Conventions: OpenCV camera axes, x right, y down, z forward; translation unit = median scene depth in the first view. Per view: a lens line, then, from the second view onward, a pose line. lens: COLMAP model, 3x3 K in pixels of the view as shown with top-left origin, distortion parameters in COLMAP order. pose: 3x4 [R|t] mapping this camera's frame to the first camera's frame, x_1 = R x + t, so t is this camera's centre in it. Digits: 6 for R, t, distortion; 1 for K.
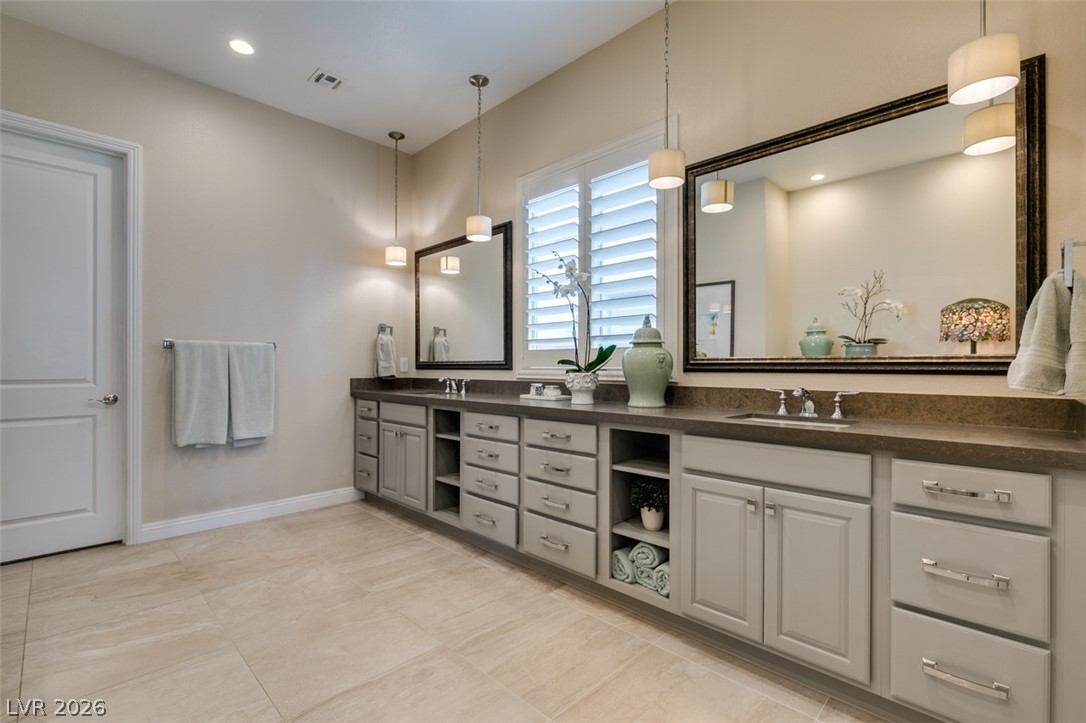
lens RADIAL K [[479.4, 0, 543.7], [0, 479.4, 367.0], [0, 0, 1]] dist [0.000961, -0.000745]
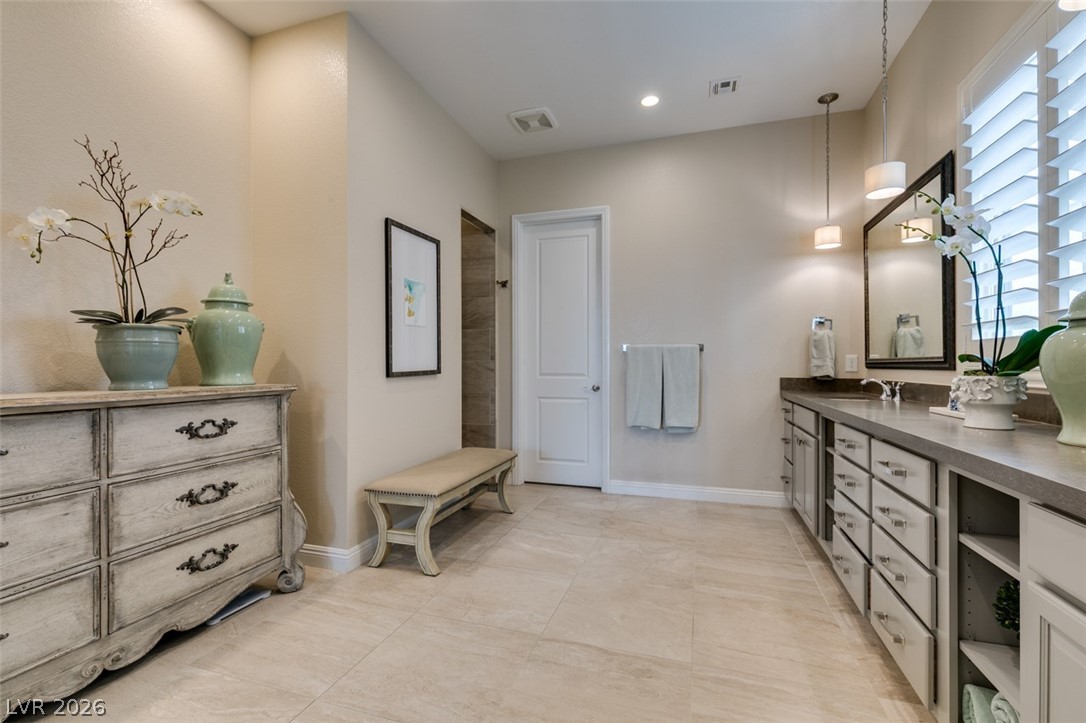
lens RADIAL K [[479.4, 0, 541.7], [0, 479.4, 362.9], [0, 0, 1]] dist [0.000961, -0.000745]
pose [[0.458084, -0.003814, -0.888901, 0.300006], [-0.001723, 0.999985, -0.005179, 0.000348], [0.888907, 0.003904, 0.458071, 0.193648]]
